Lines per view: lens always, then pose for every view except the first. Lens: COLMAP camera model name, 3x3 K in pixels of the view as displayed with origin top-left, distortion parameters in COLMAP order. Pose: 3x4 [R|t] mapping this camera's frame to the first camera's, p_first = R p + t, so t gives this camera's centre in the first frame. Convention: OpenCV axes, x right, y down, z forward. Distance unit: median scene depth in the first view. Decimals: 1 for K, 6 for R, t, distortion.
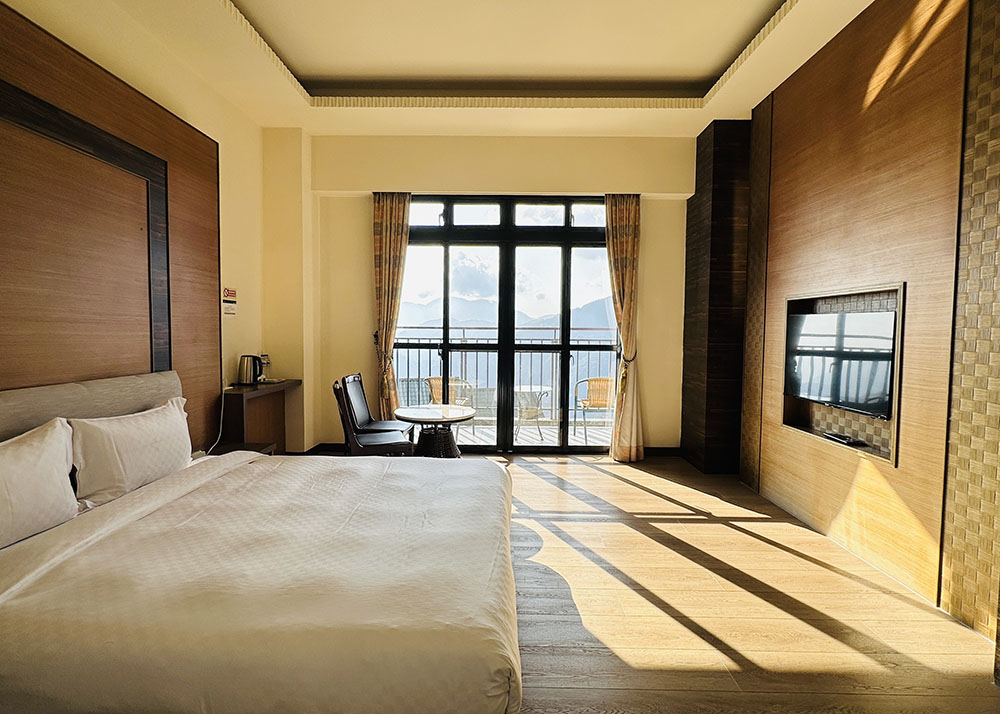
lens RADIAL K [[510.4, 0, 510.1], [0, 510.4, 355.8], [0, 0, 1]] dist [-0.003402, 0.002157]
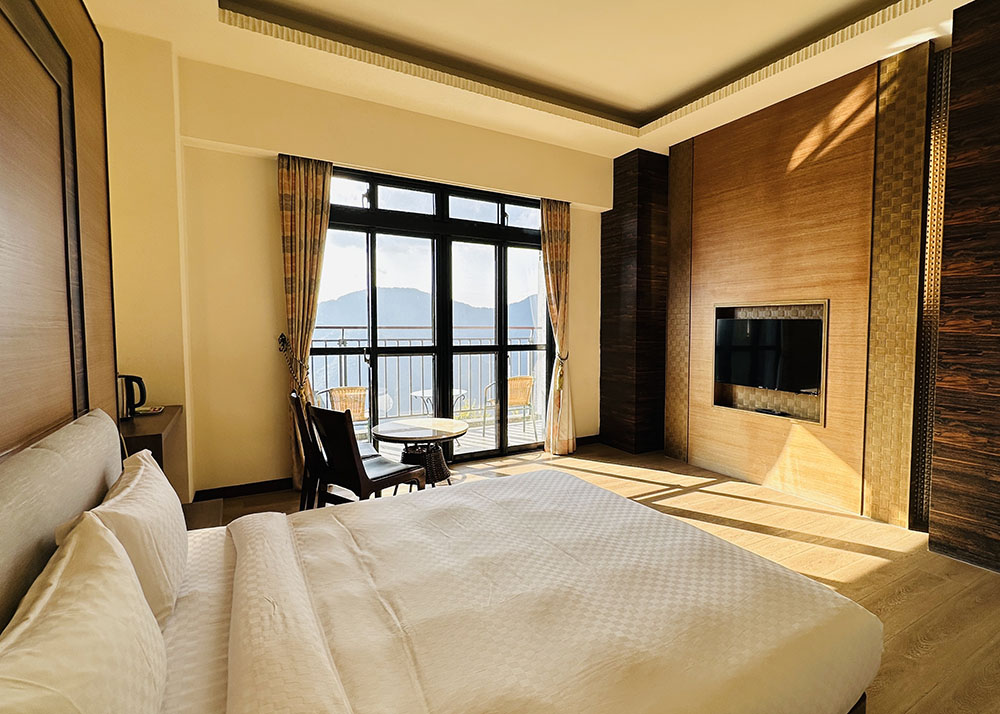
lens RADIAL K [[510.4, 0, 568.9], [0, 510.4, 355.5], [0, 0, 1]] dist [-0.003402, 0.002157]
pose [[0.824362, -0.036737, 0.564870, -0.354027], [0.029765, 0.999325, 0.021554, -0.020460], [-0.565280, -0.000955, 0.824898, 0.118100]]
